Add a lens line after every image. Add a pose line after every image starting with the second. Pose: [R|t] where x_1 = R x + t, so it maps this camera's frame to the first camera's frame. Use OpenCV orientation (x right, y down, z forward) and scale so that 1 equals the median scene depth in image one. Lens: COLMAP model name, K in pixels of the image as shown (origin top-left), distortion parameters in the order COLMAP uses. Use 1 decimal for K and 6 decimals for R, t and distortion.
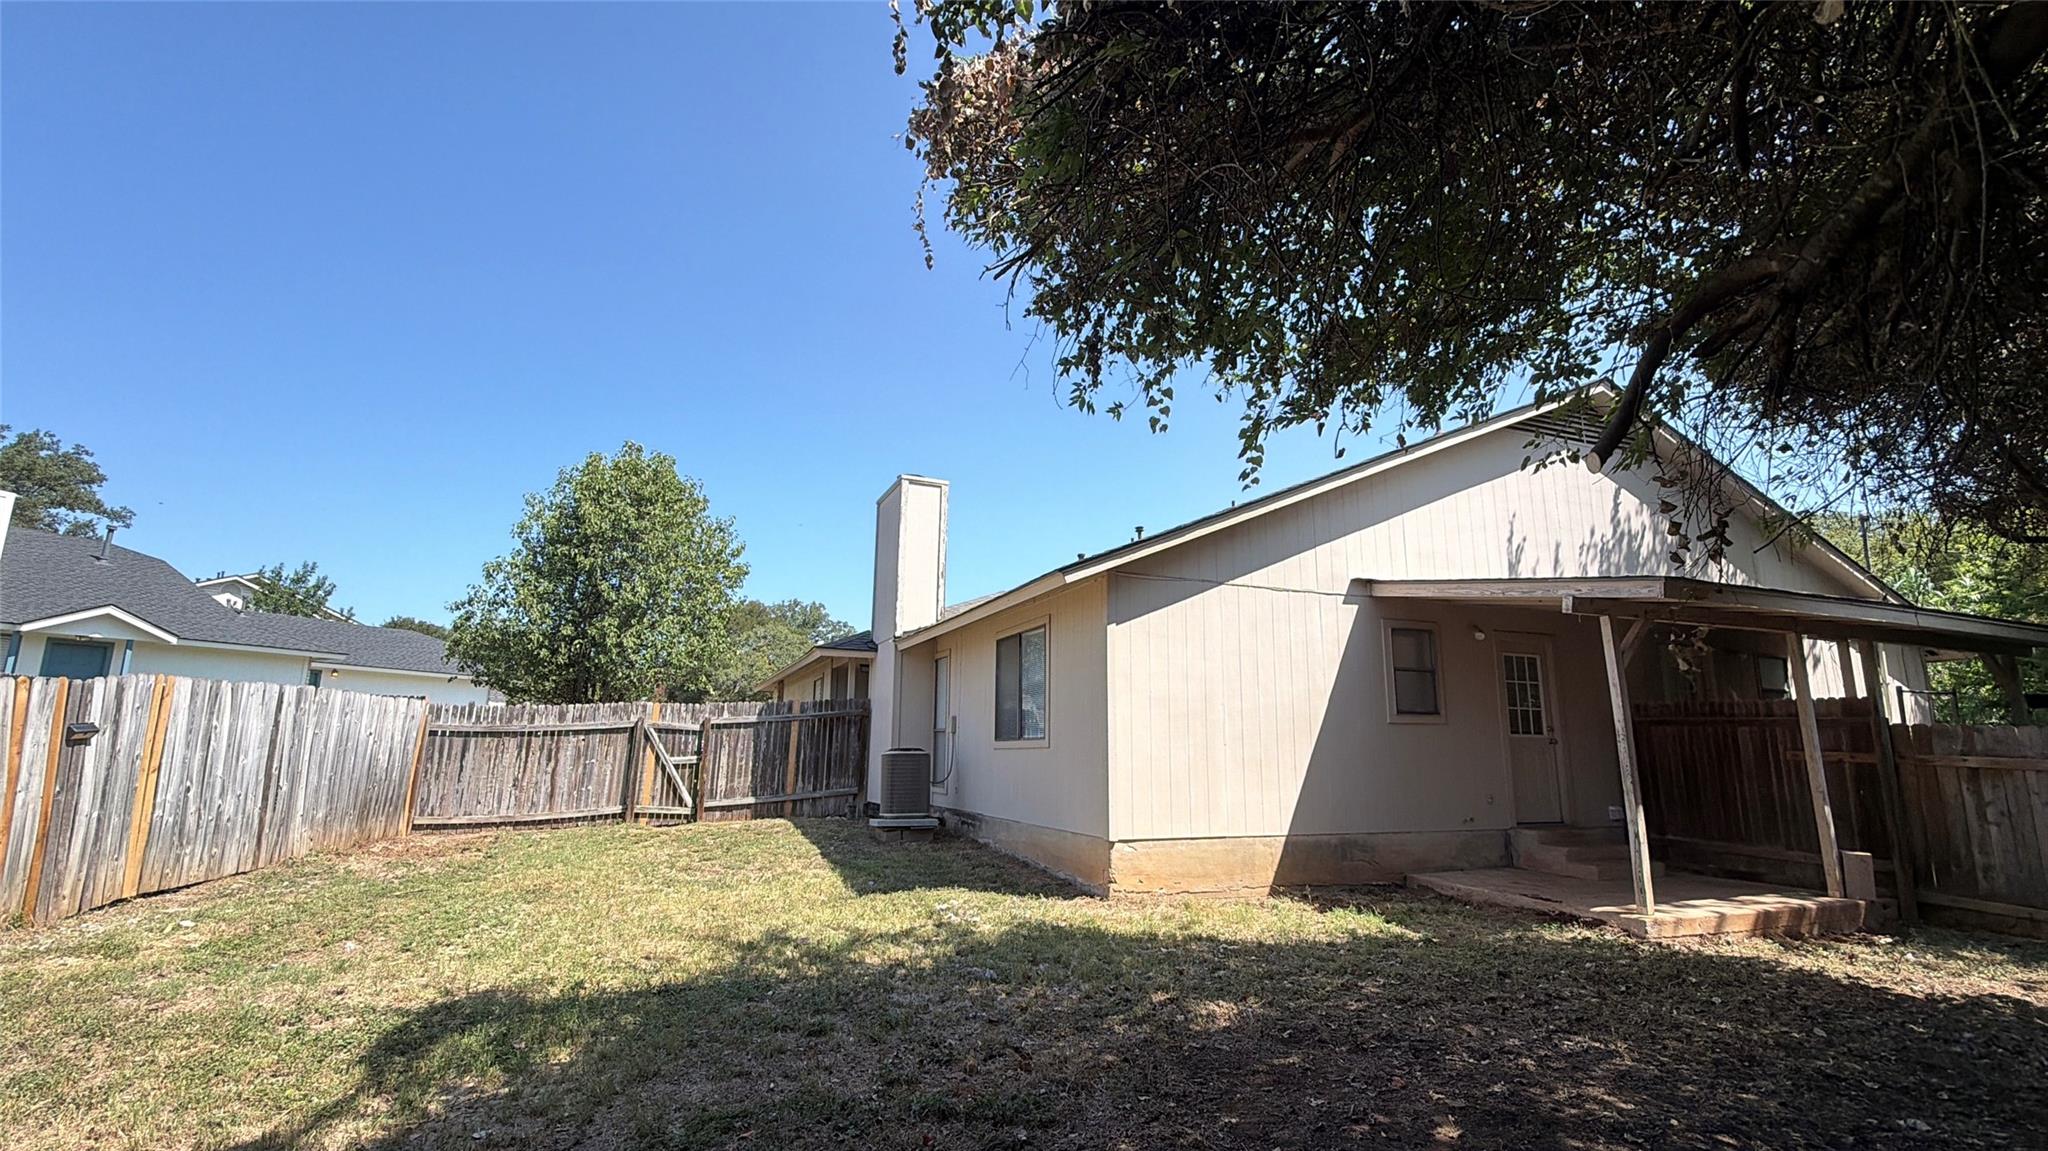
lens RADIAL K [[942.4, 0, 1025.6], [0, 942.4, 572.3], [0, 0, 1]] dist [-0.005885, 0.000225]
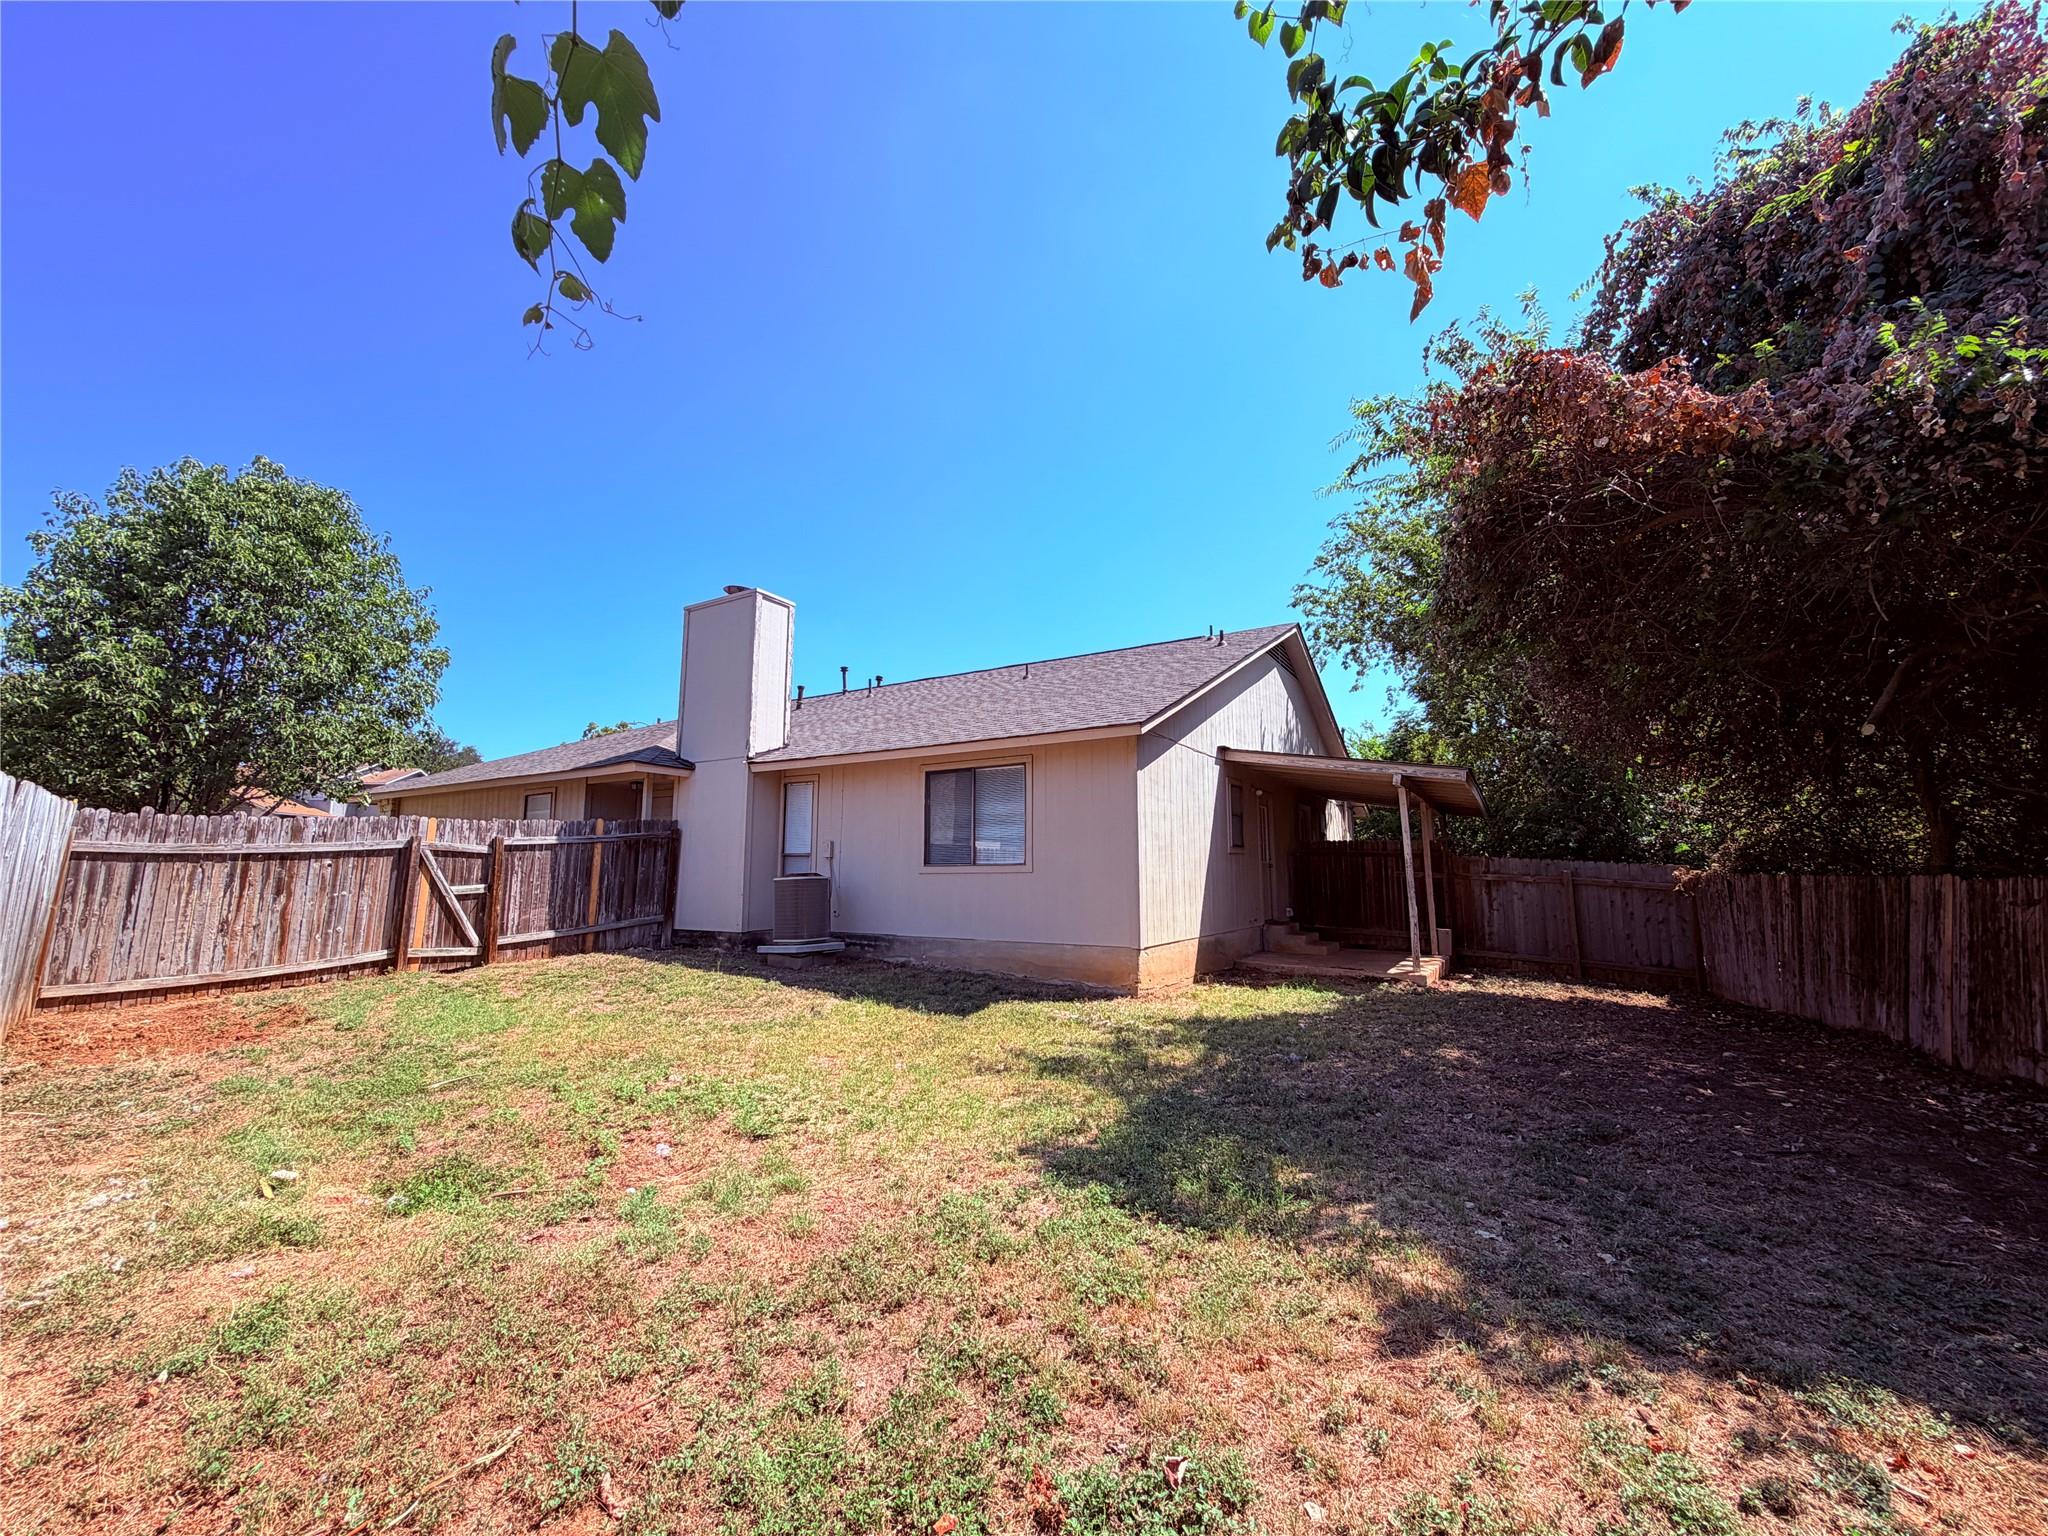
lens RADIAL K [[829.9, 0, 1023.9], [0, 829.9, 776.0], [0, 0, 1]] dist [-0.004424, 0.000376]
pose [[0.794670, 0.062694, 0.603796, -0.430651], [-0.107628, 0.993446, 0.038499, 0.024960], [-0.597424, -0.095579, 0.796209, 0.165597]]
